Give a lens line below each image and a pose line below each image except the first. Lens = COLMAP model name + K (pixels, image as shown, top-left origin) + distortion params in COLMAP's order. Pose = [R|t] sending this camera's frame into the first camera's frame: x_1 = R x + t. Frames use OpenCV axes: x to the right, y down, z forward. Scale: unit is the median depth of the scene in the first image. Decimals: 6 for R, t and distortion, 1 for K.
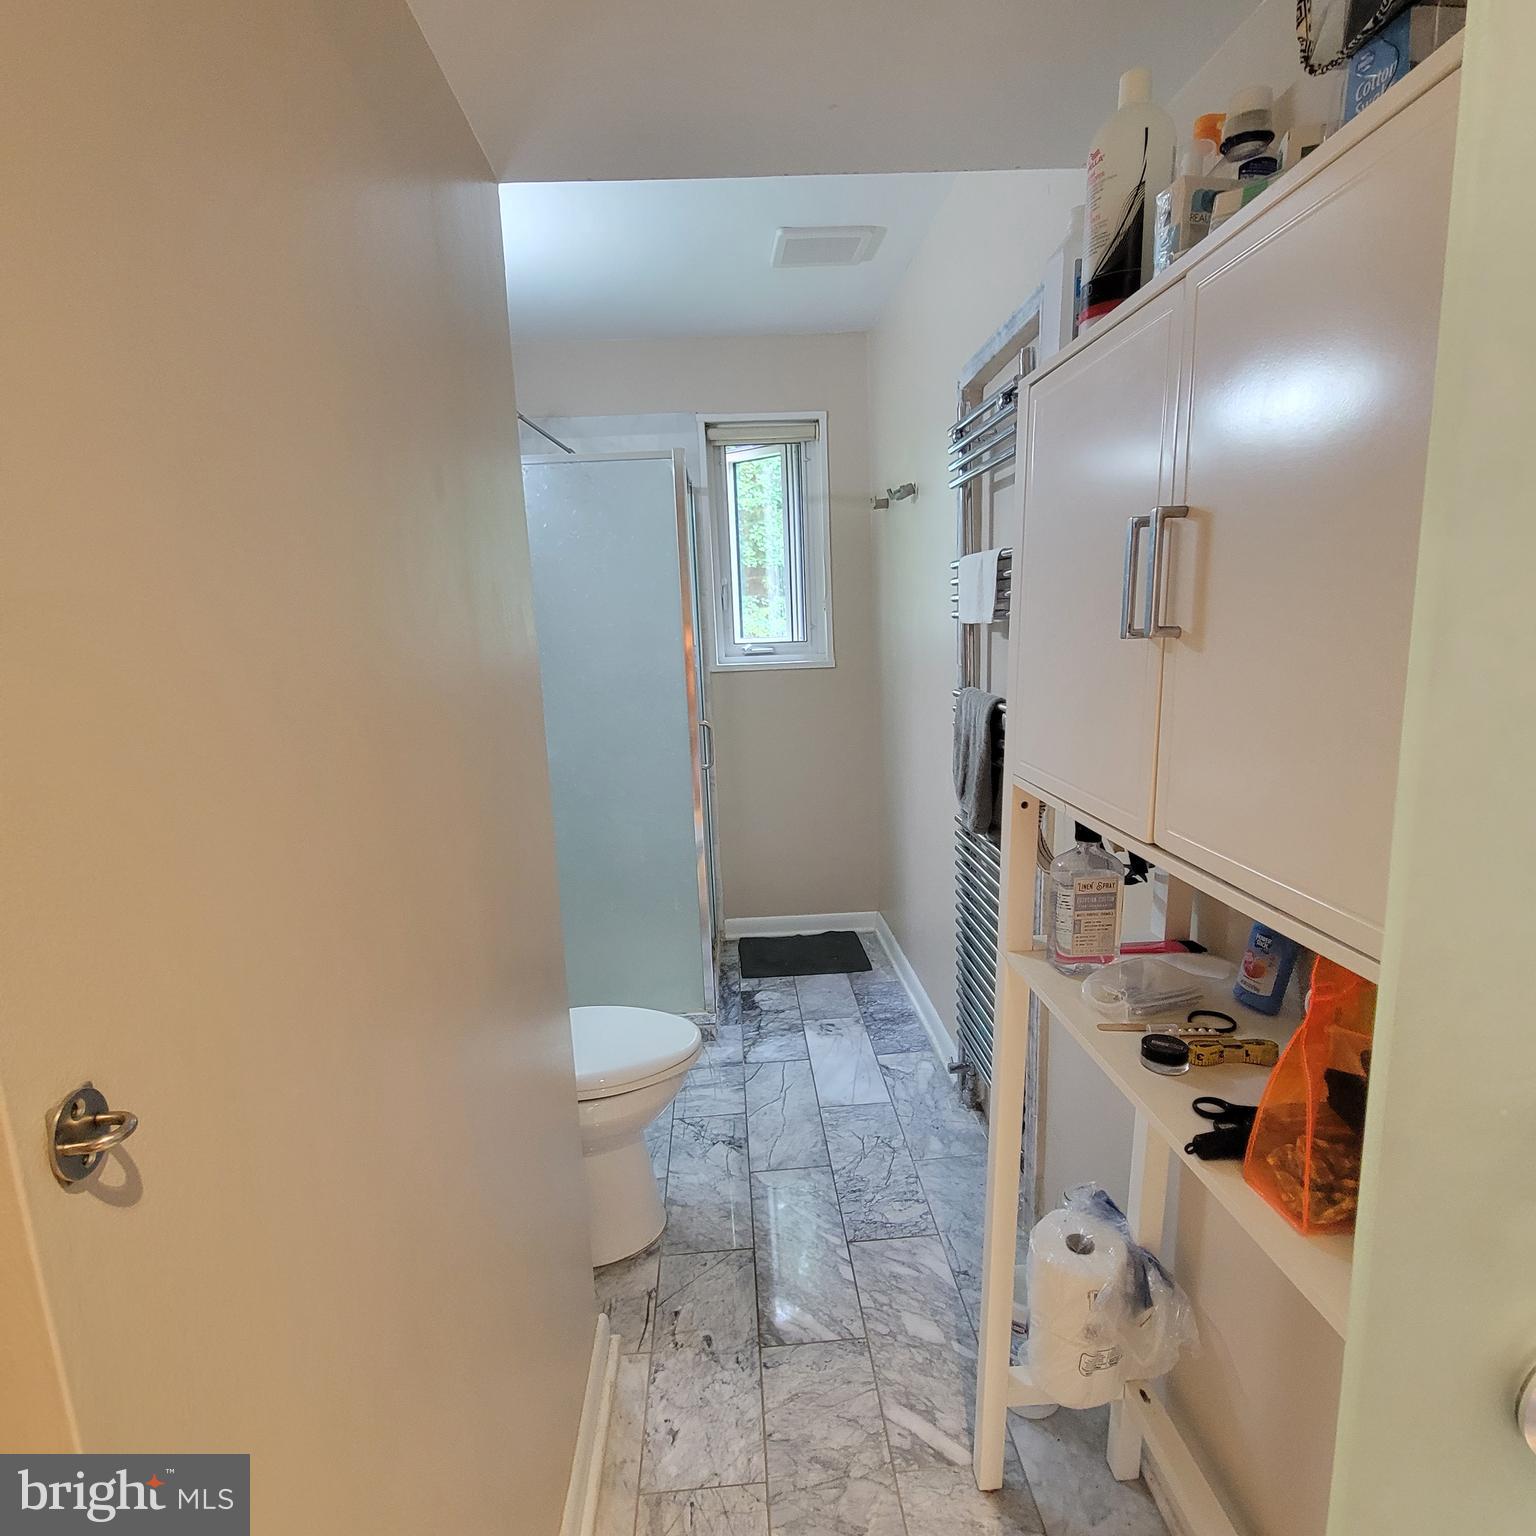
lens RADIAL K [[838.6, 0, 764.7], [0, 838.6, 772.1], [0, 0, 1]] dist [0.004222, -0.003987]
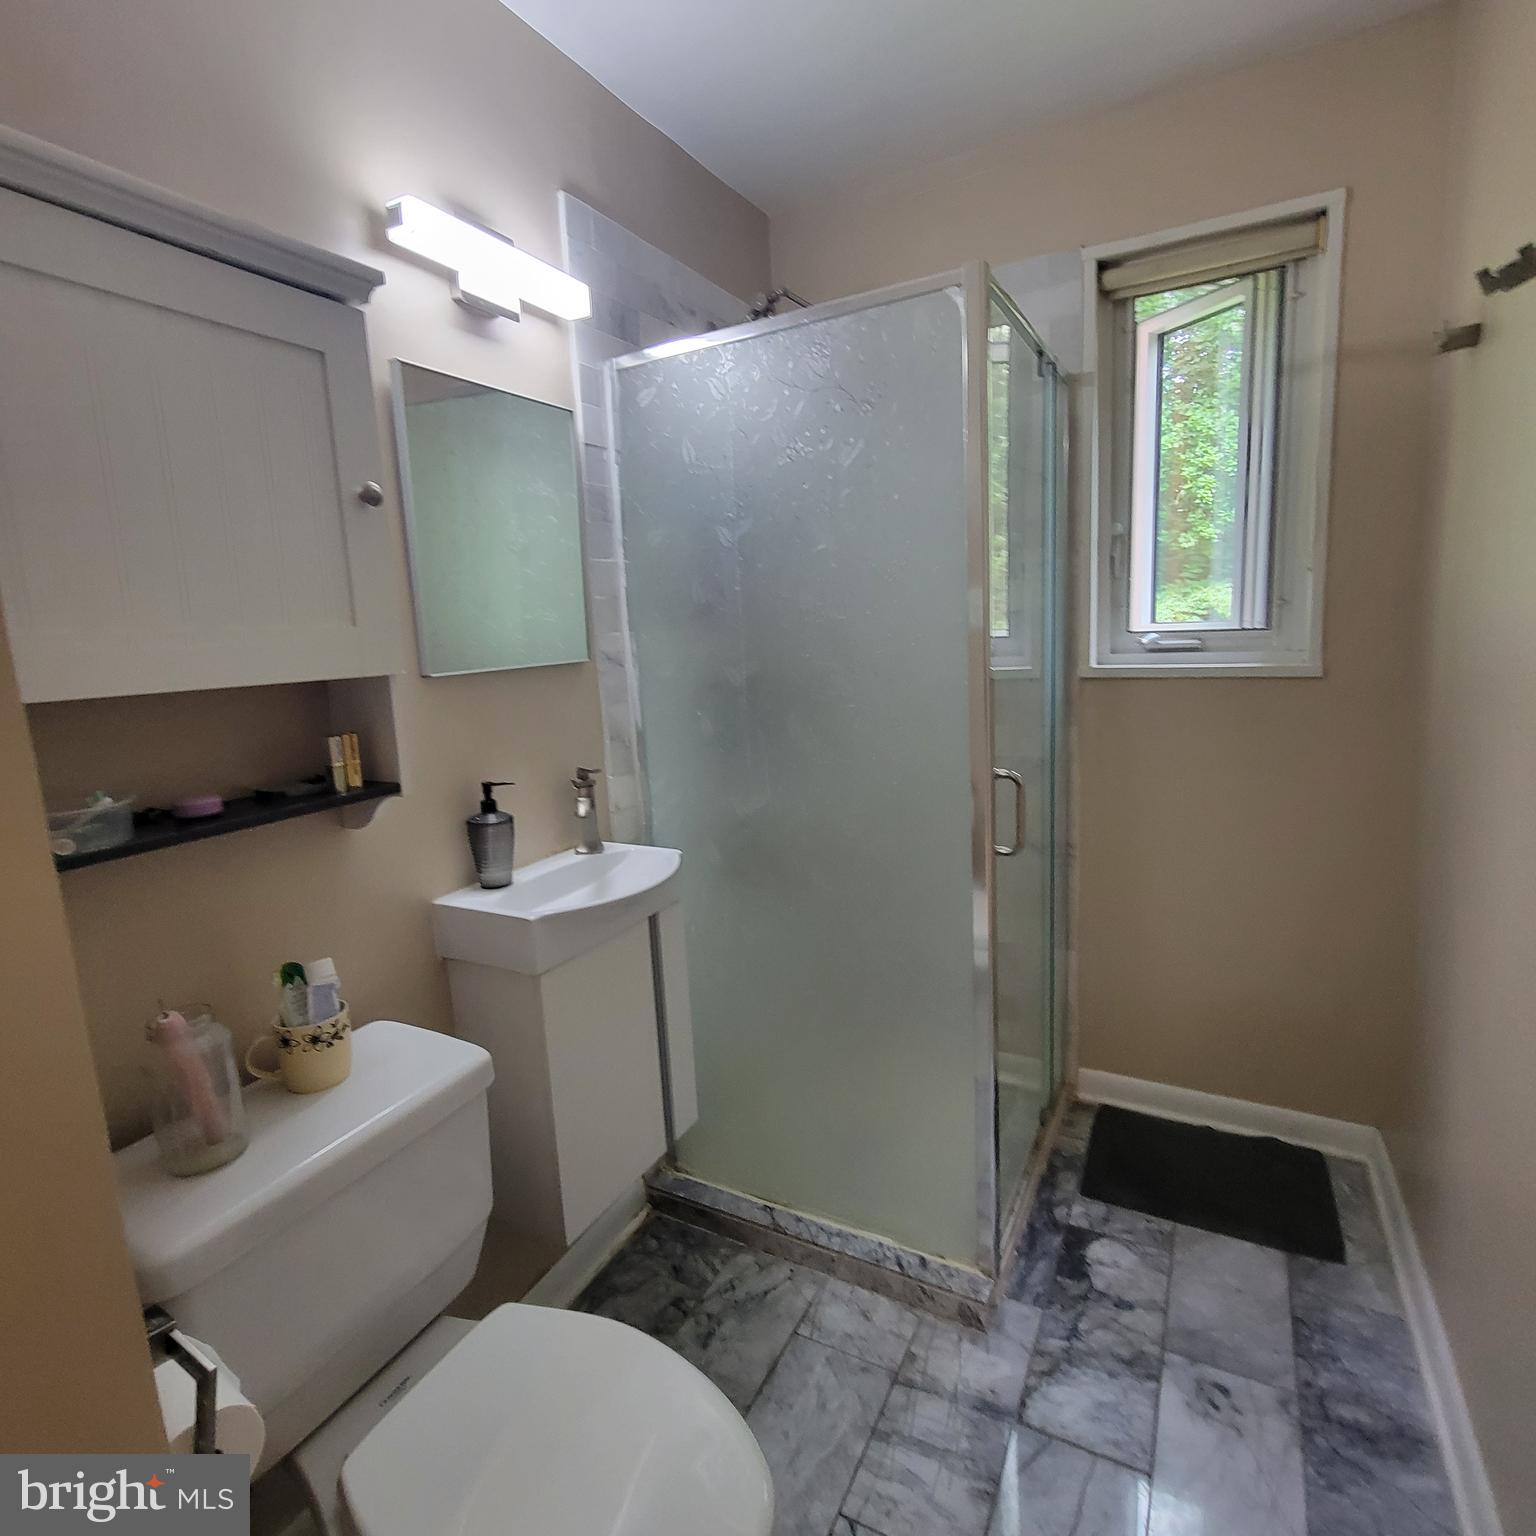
lens RADIAL K [[838.6, 0, 771.3], [0, 838.6, 763.8], [0, 0, 1]] dist [0.004222, -0.003987]
pose [[0.856819, 0.086073, -0.508382, 0.062914], [-0.086434, 0.995993, 0.022955, -0.053672], [0.508320, 0.024273, 0.860826, 0.372274]]
